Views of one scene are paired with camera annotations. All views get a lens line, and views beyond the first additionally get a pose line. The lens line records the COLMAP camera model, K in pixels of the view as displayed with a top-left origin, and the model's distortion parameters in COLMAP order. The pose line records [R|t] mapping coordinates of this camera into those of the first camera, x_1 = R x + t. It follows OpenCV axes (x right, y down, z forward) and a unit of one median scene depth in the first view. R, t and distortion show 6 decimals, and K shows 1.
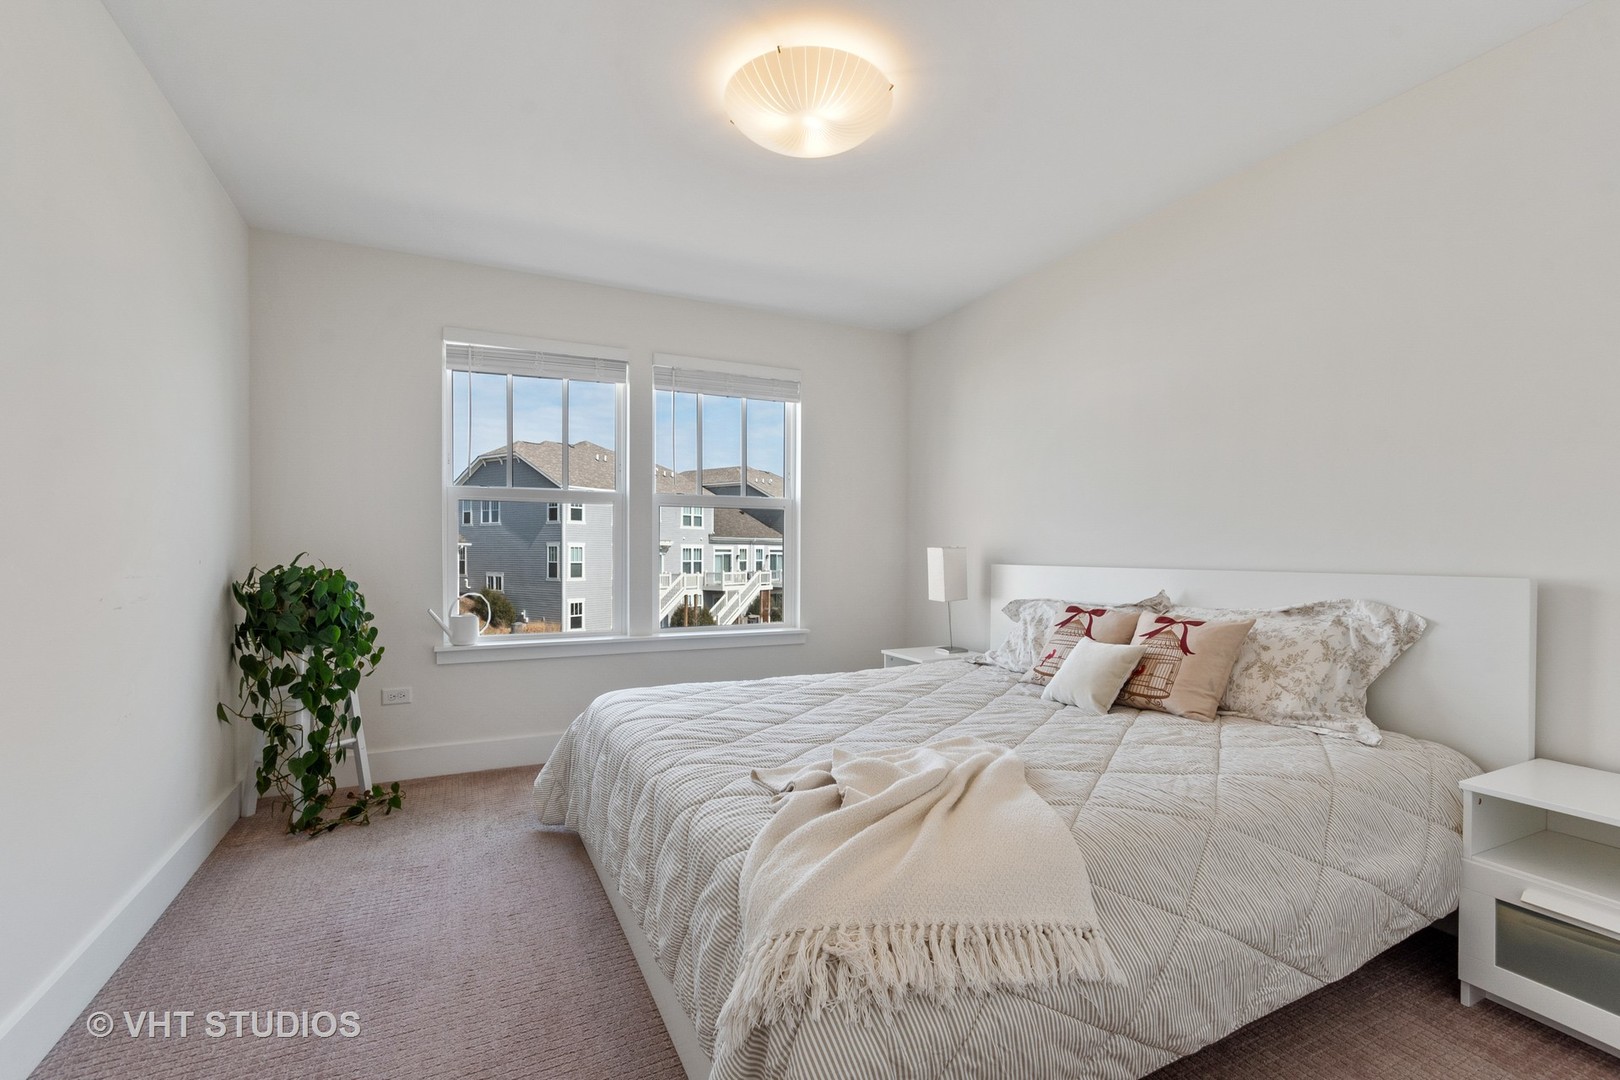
lens RADIAL K [[716.2, 0, 808.1], [0, 716.2, 553.5], [0, 0, 1]] dist [0.004245, 0.002959]
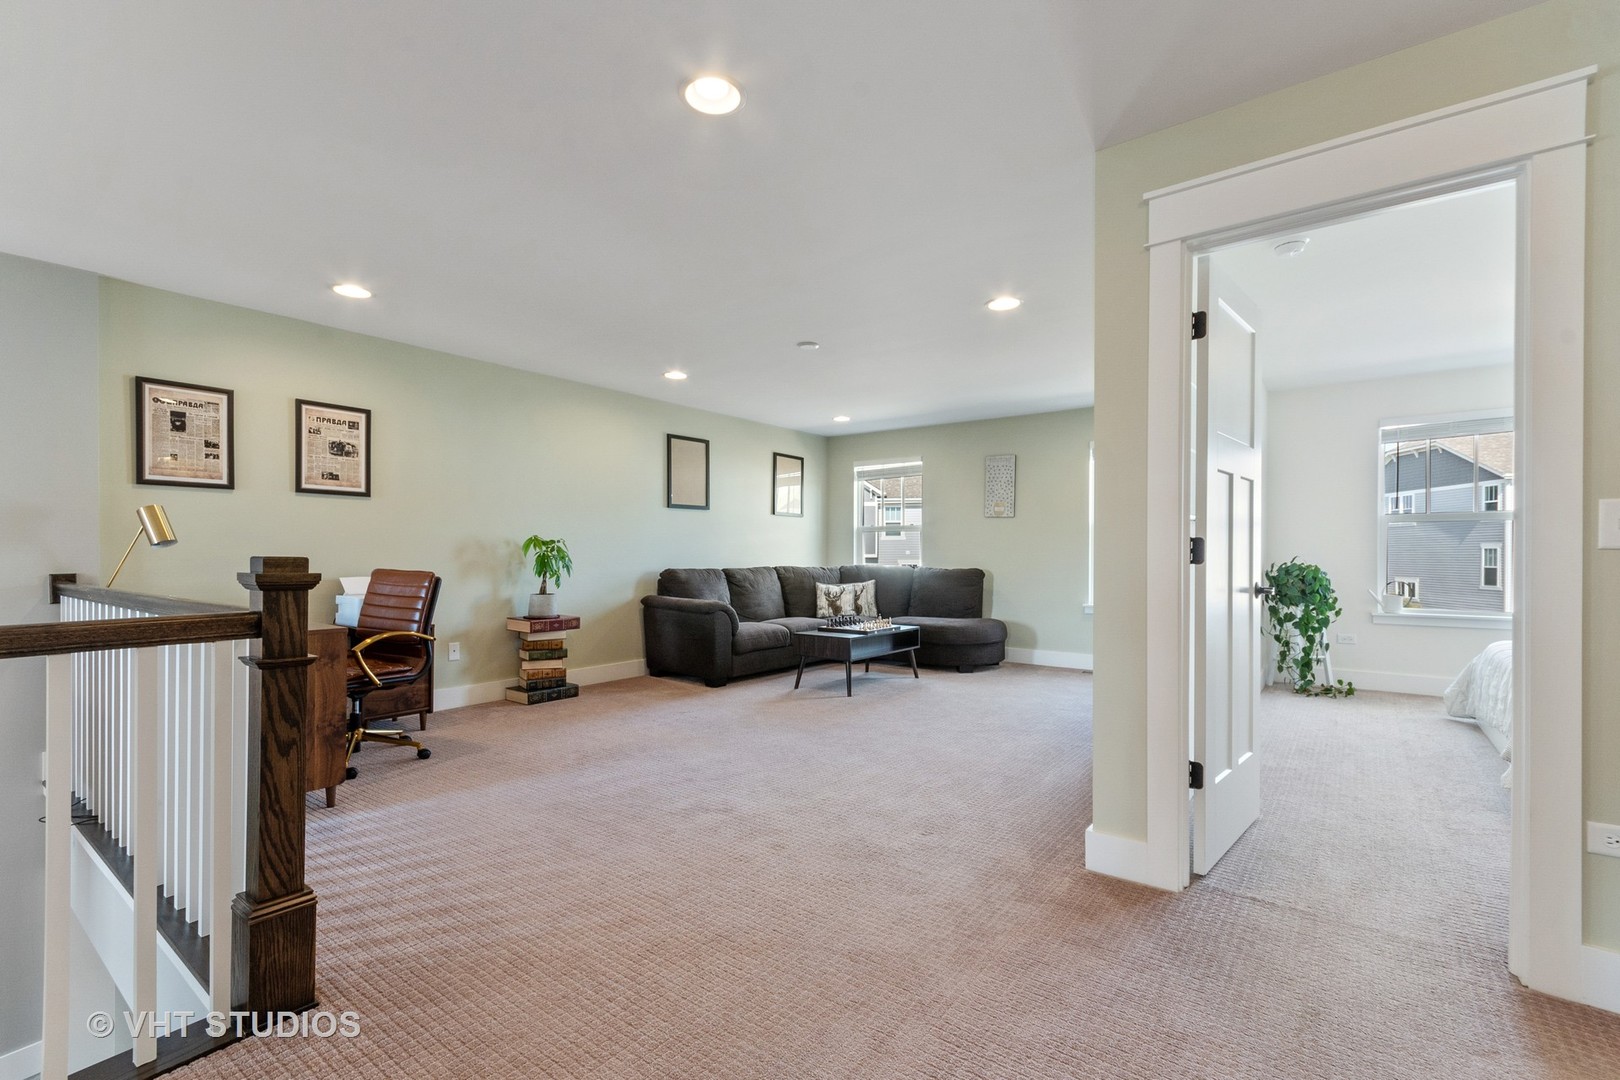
lens RADIAL K [[716.2, 0, 804.5], [0, 716.2, 553.3], [0, 0, 1]] dist [0.004245, 0.002959]
pose [[0.446590, -0.002852, -0.894734, 0.466204], [-0.001020, 0.999993, -0.003696, -0.001311], [0.894738, 0.002564, 0.446583, -1.114711]]
